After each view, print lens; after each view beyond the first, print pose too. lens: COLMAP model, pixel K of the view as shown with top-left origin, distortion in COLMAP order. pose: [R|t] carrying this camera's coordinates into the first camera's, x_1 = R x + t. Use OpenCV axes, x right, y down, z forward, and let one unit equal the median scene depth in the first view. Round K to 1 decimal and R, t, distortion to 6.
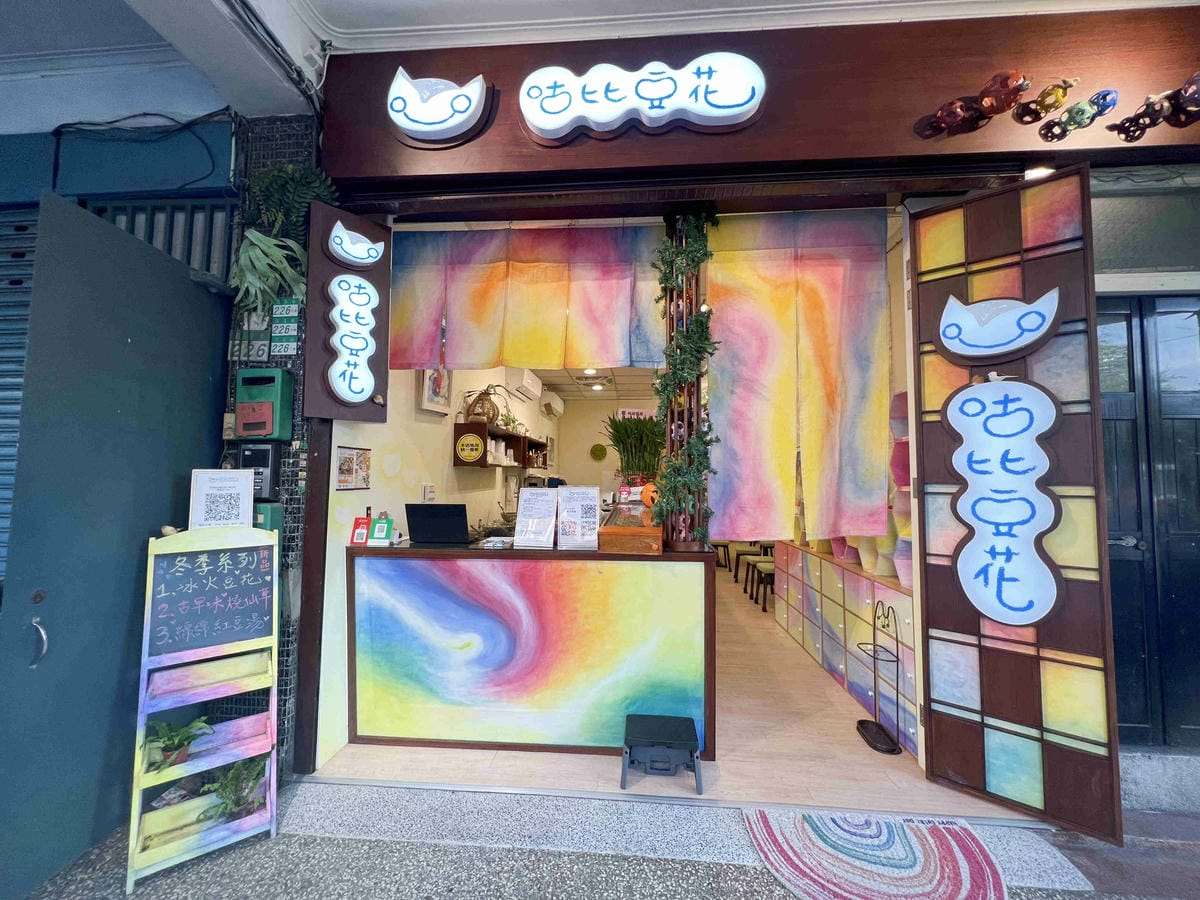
lens RADIAL K [[479.0, 0, 599.3], [0, 479.0, 448.9], [0, 0, 1]] dist [-0.005902, 0.001456]
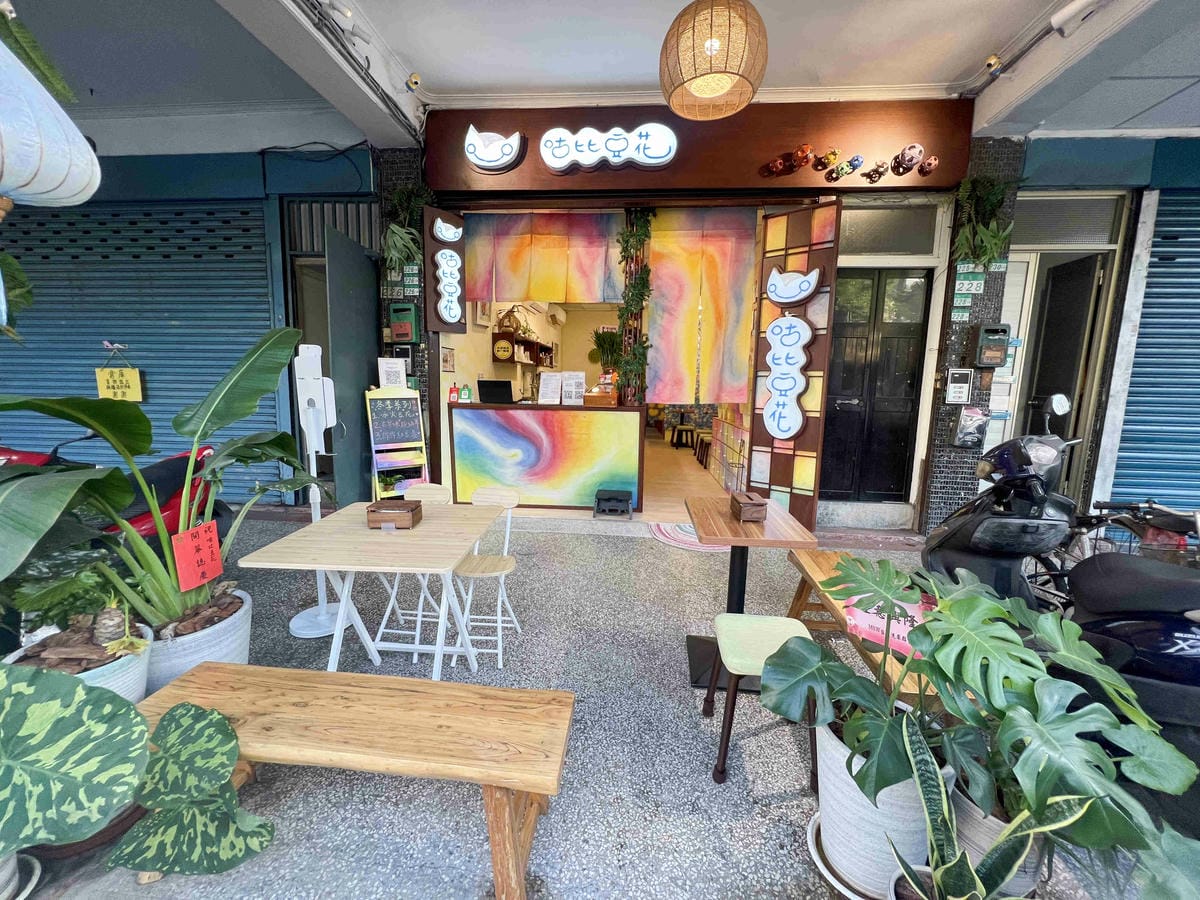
lens RADIAL K [[479.0, 0, 599.0], [0, 479.0, 449.2], [0, 0, 1]] dist [-0.005902, 0.001456]
pose [[0.999897, 0.013643, -0.004471, 0.070819], [-0.012525, 0.981172, 0.192729, 0.018982], [0.007016, -0.192653, 0.981242, -0.909128]]
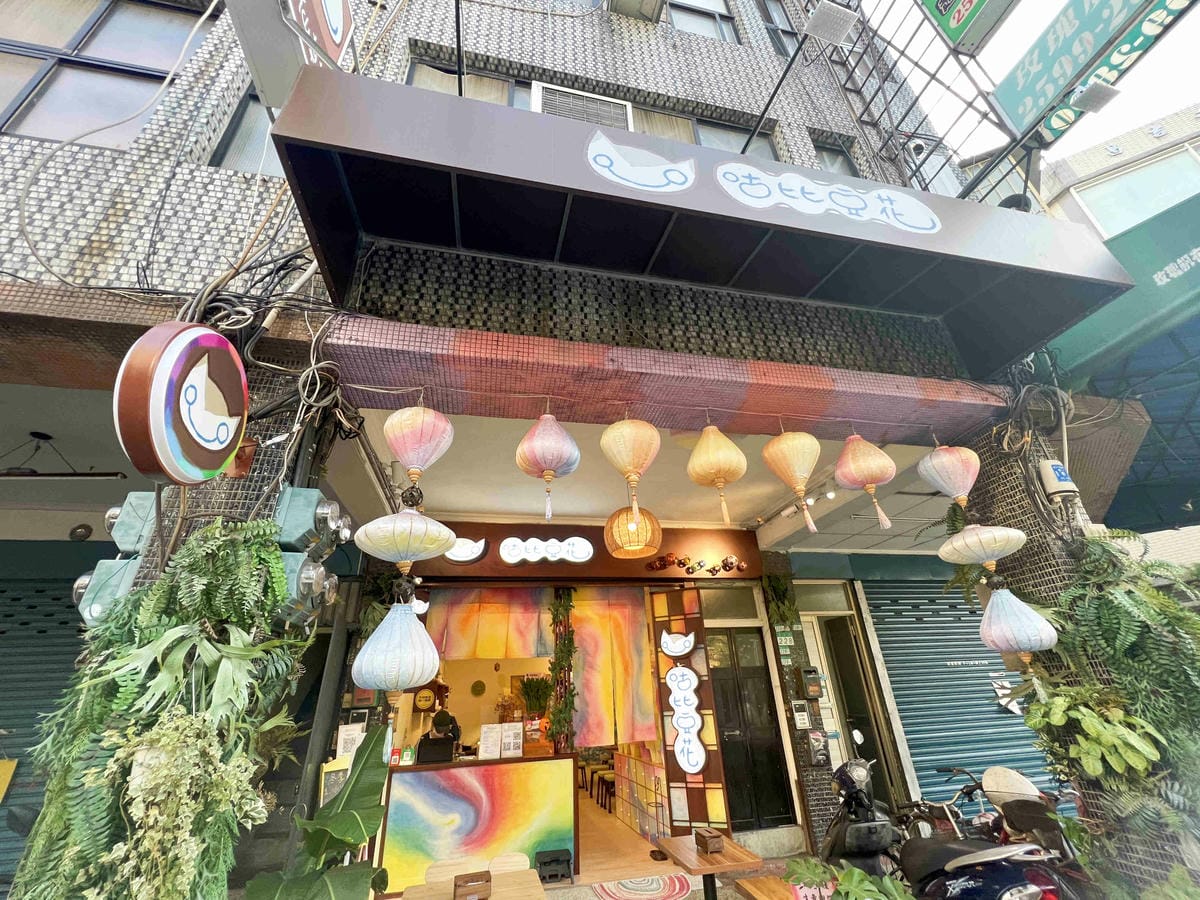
lens RADIAL K [[488.0, 0, 598.8], [0, 488.0, 452.0], [0, 0, 1]] dist [-0.003207, 0.000637]
pose [[0.957394, 0.085331, 0.275890, -0.402229], [0.033399, 0.916221, -0.399279, -0.151634], [-0.286847, 0.391482, 0.874335, -1.530211]]
